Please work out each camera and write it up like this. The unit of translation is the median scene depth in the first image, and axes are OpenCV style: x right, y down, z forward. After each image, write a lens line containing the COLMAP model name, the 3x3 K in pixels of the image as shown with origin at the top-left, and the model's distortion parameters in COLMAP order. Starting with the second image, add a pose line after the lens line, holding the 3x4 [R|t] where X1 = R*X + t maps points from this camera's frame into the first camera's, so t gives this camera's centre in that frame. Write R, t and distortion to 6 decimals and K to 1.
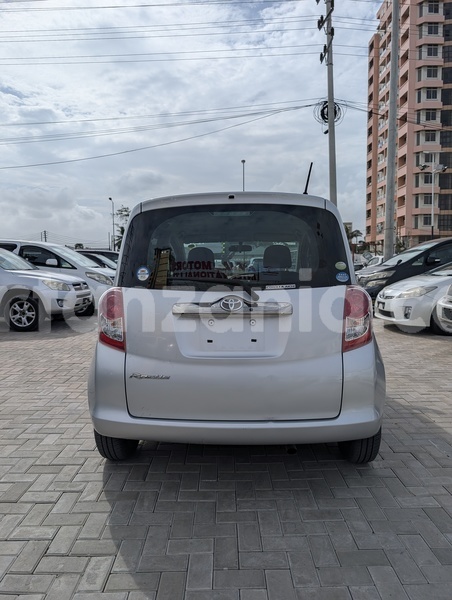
lens RADIAL K [[422.9, 0, 231.1], [0, 422.9, 294.0], [0, 0, 1]] dist [0.001675, -0.000105]
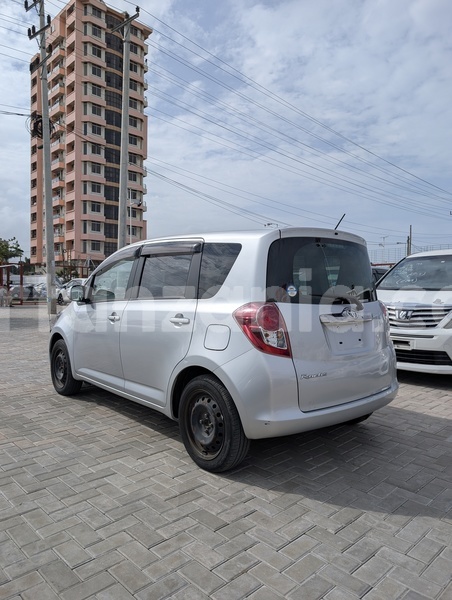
lens RADIAL K [[418.8, 0, 233.4], [0, 418.8, 299.2], [0, 0, 1]] dist [0.004232, 0.001604]
pose [[0.730388, -0.003244, 0.683024, -1.028085], [0.031076, 0.999111, -0.028485, 0.003760], [-0.682325, 0.042031, 0.729840, 0.238465]]
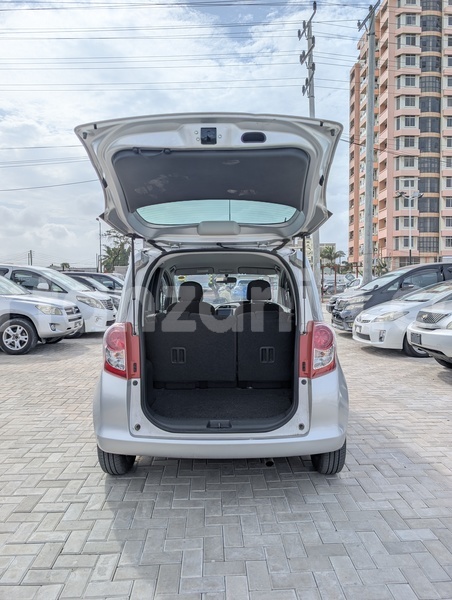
lens RADIAL K [[418.8, 0, 233.4], [0, 418.8, 299.2], [0, 0, 1]] dist [0.004232, 0.001604]
pose [[0.999259, 0.001329, 0.038477, -0.001876], [-0.000029, 0.999430, -0.033773, -0.040905], [-0.038500, 0.033747, 0.998689, -0.156879]]
